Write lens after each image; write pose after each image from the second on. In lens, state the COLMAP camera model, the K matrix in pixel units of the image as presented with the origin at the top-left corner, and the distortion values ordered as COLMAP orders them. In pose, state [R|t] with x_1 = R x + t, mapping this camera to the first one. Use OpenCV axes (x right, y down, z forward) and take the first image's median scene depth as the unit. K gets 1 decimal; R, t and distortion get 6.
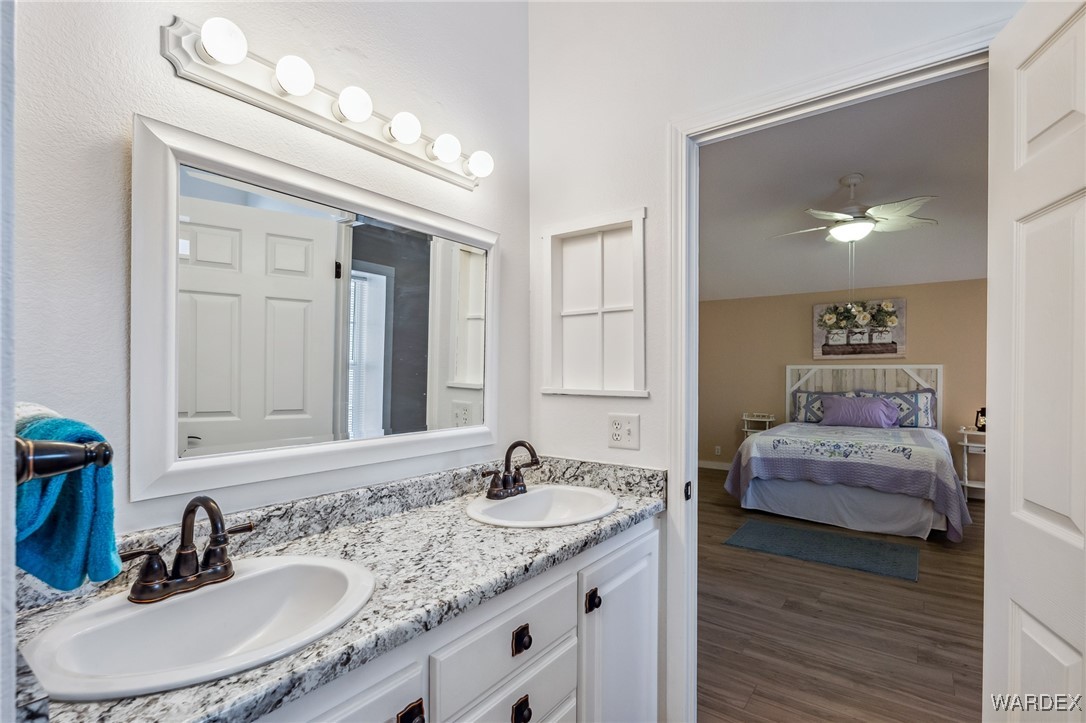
lens RADIAL K [[513.2, 0, 541.8], [0, 513.2, 364.8], [0, 0, 1]] dist [-0.002110, -0.000522]
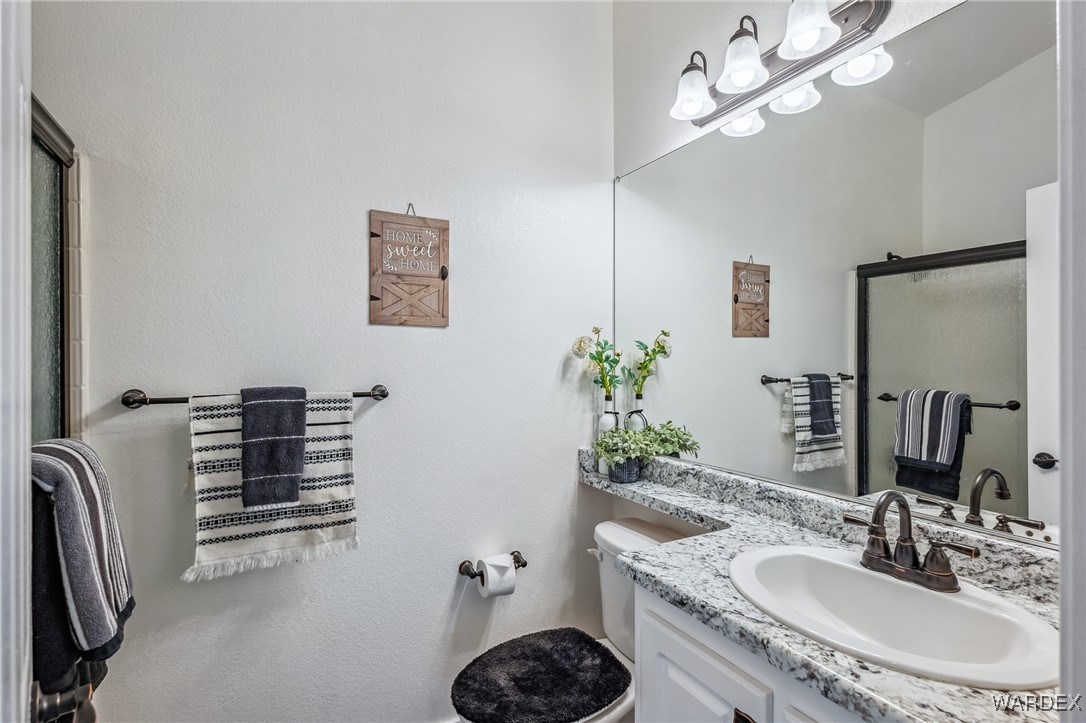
lens RADIAL K [[513.2, 0, 541.8], [0, 513.2, 364.8], [0, 0, 1]] dist [-0.002110, -0.000522]
pose [[-0.438690, -0.012331, -0.898554, 0.775482], [0.009307, 0.999790, -0.018264, 0.018843], [0.898590, -0.016376, -0.438483, 1.062120]]
